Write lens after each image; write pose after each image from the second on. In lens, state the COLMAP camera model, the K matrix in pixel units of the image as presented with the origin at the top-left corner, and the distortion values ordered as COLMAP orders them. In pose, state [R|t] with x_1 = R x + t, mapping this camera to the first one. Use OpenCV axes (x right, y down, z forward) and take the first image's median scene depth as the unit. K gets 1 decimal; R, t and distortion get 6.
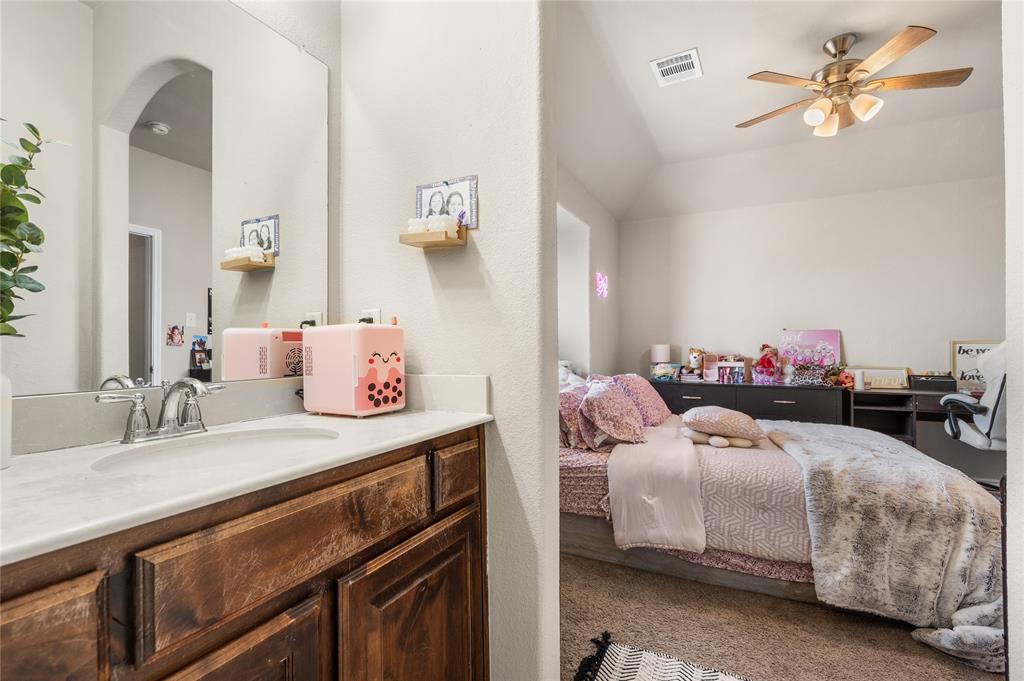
lens RADIAL K [[476.6, 0, 508.9], [0, 476.6, 340.6], [0, 0, 1]] dist [-0.003573, -0.000423]
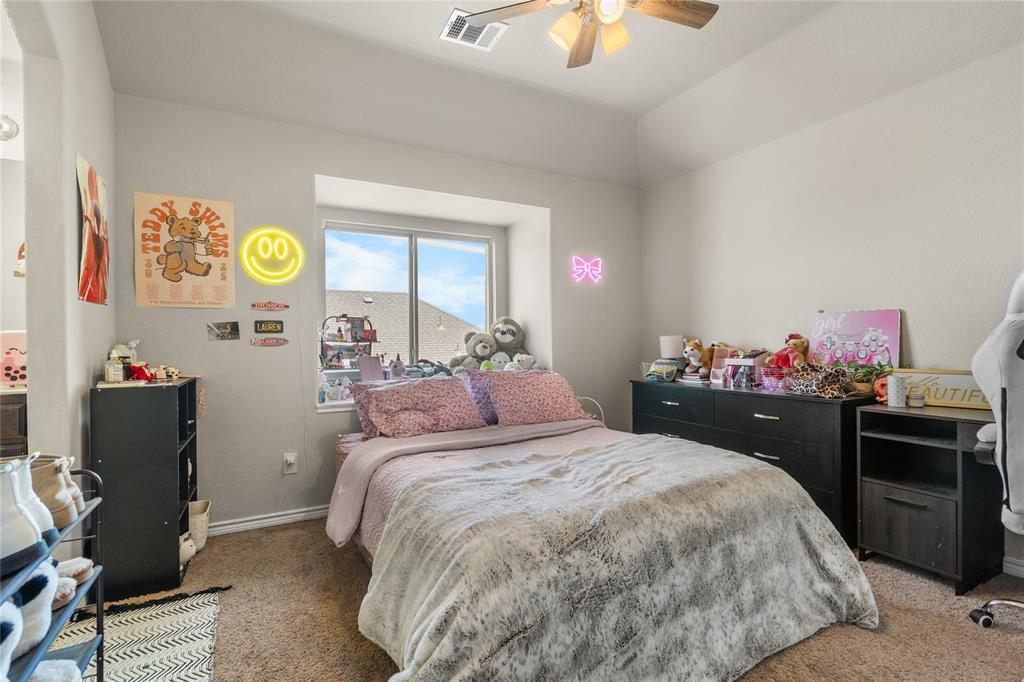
lens RADIAL K [[476.6, 0, 508.8], [0, 476.6, 345.0], [0, 0, 1]] dist [-0.003573, -0.000423]
pose [[0.811842, -0.004106, -0.583863, 0.626027], [0.017239, 0.999708, 0.016940, 0.004962], [0.583622, -0.023818, 0.811676, 0.200256]]
